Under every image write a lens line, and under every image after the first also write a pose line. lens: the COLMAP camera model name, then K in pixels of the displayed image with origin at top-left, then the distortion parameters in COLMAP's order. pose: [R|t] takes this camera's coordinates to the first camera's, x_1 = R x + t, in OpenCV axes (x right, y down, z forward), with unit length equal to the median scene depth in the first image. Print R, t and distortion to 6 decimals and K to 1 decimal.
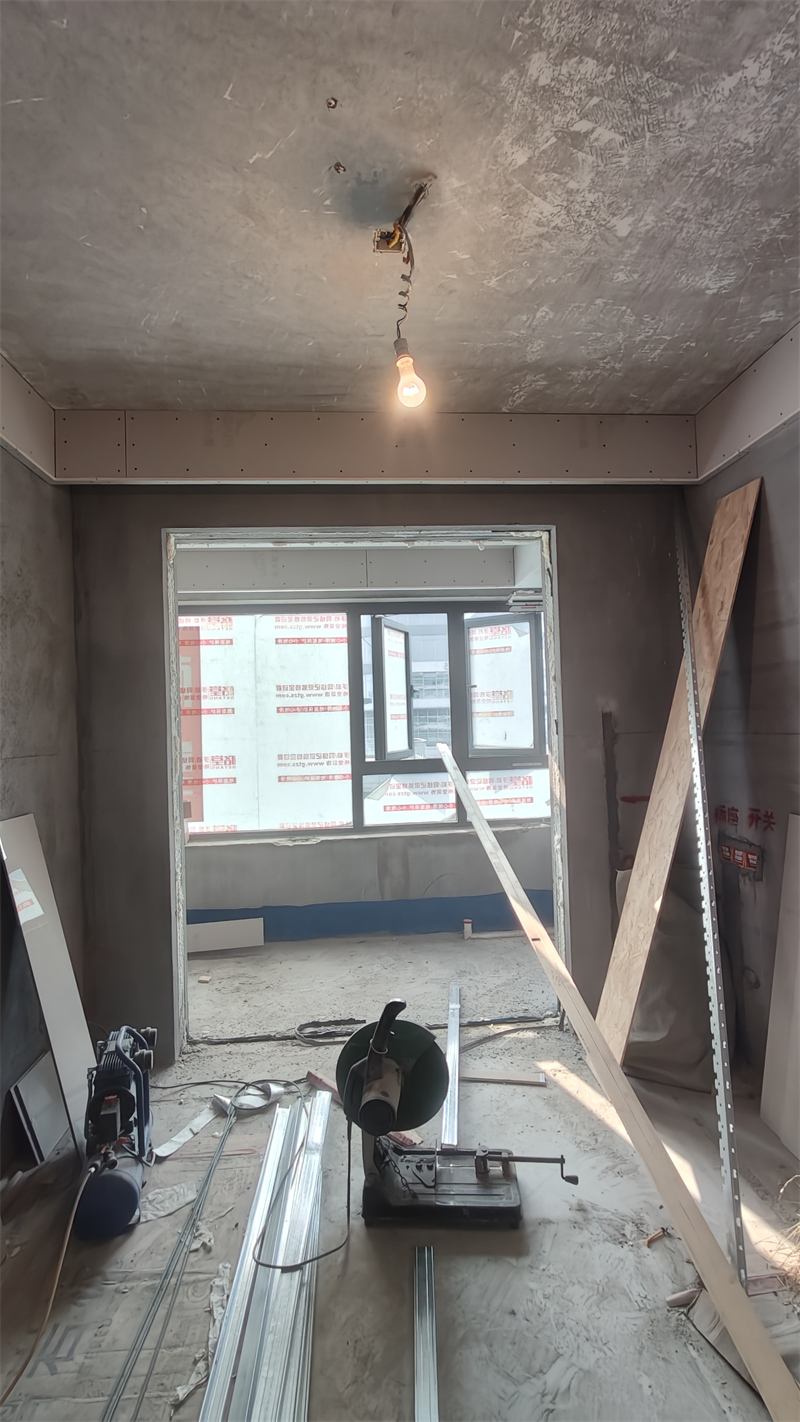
lens RADIAL K [[651.7, 0, 403.4], [0, 651.7, 710.9], [0, 0, 1]] dist [-0.003244, 0.000962]
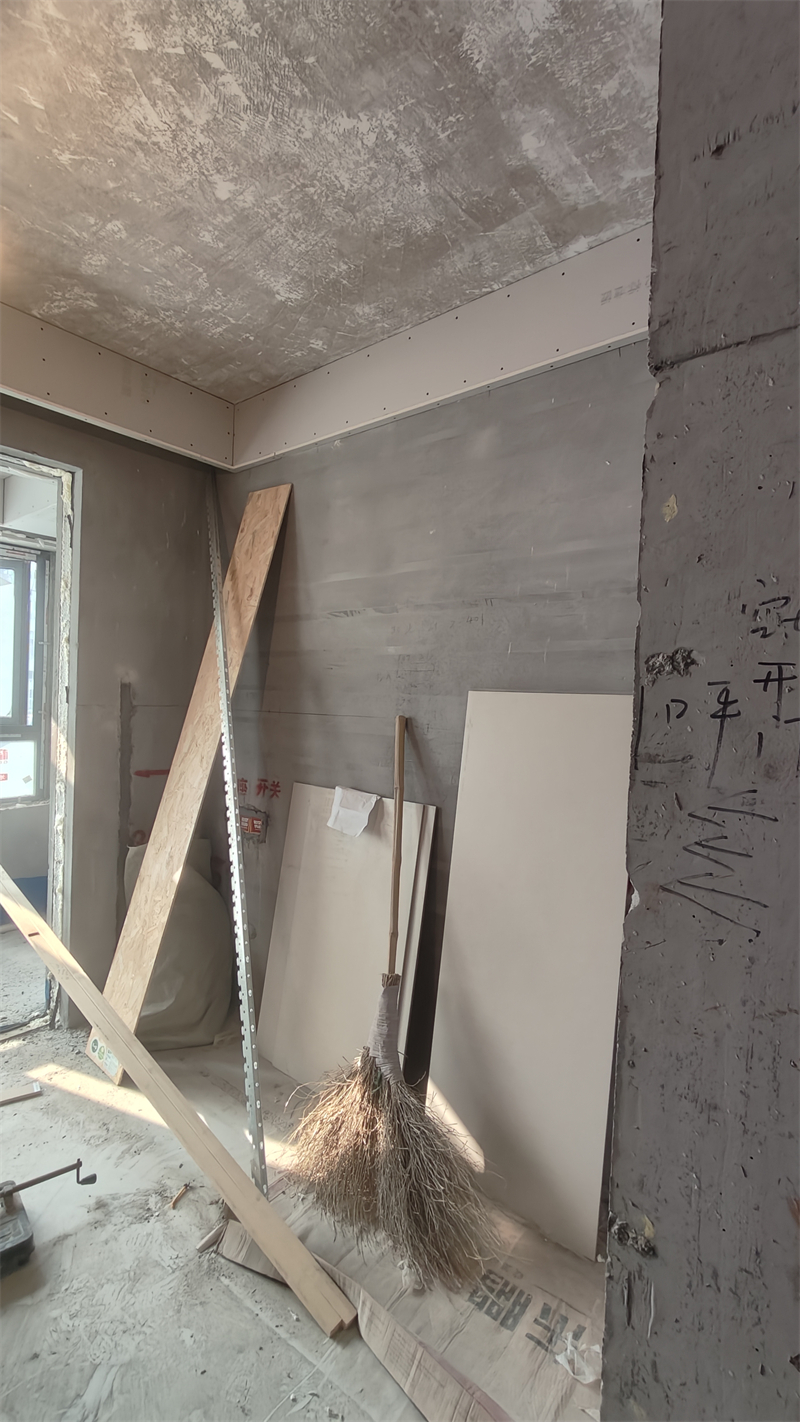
lens RADIAL K [[651.7, 0, 405.5], [0, 651.7, 711.6], [0, 0, 1]] dist [-0.003244, 0.000962]
pose [[0.702506, 0.043224, 0.710364, -0.094097], [-0.072033, 0.997346, 0.010550, 0.006554], [-0.708023, -0.058581, 0.703755, 0.051456]]
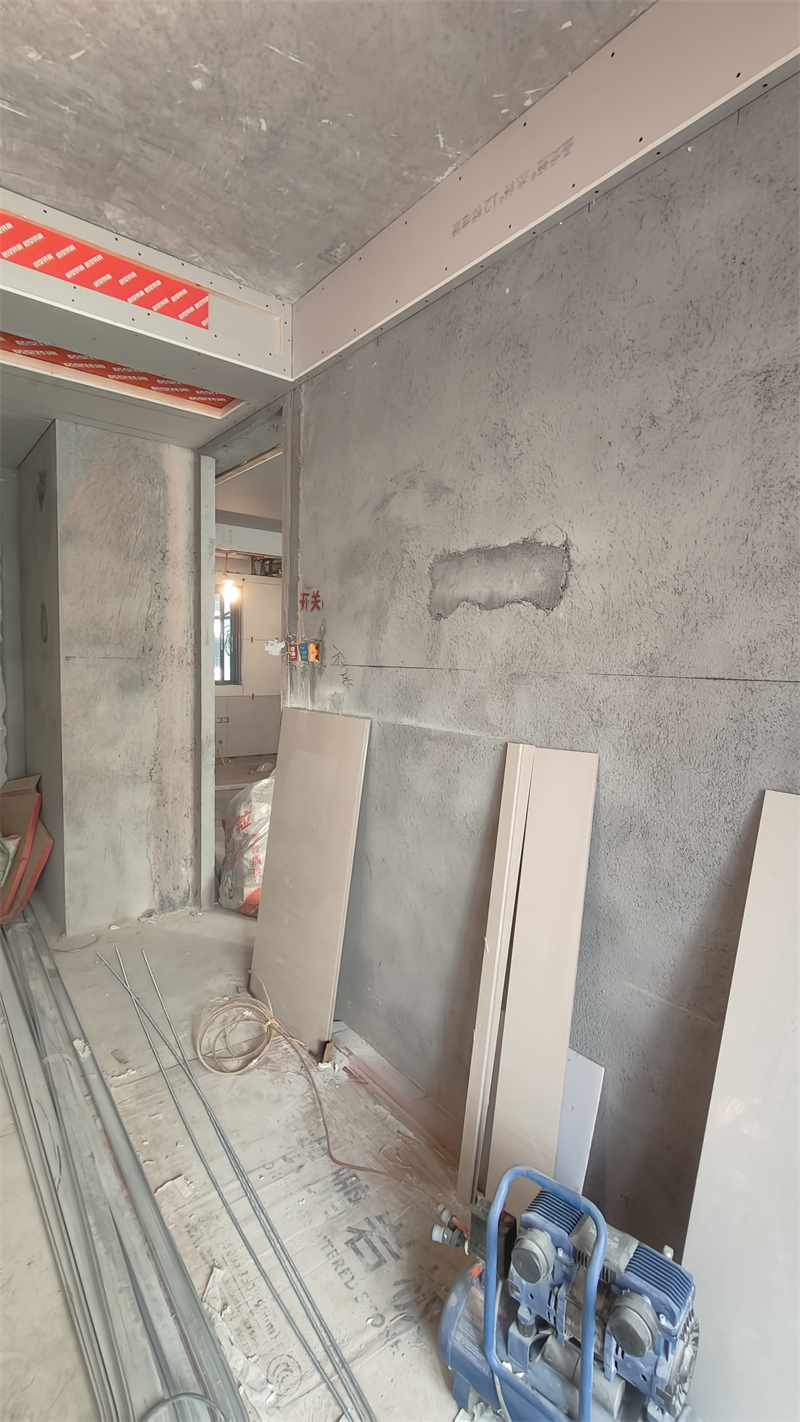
lens RADIAL K [[651.7, 0, 404.0], [0, 651.7, 715.2], [0, 0, 1]] dist [-0.003244, 0.000962]
pose [[-0.829035, 0.059805, -0.555989, -0.035954], [0.013543, 0.996120, 0.086953, 0.047208], [0.559032, 0.064557, -0.826629, 1.158614]]
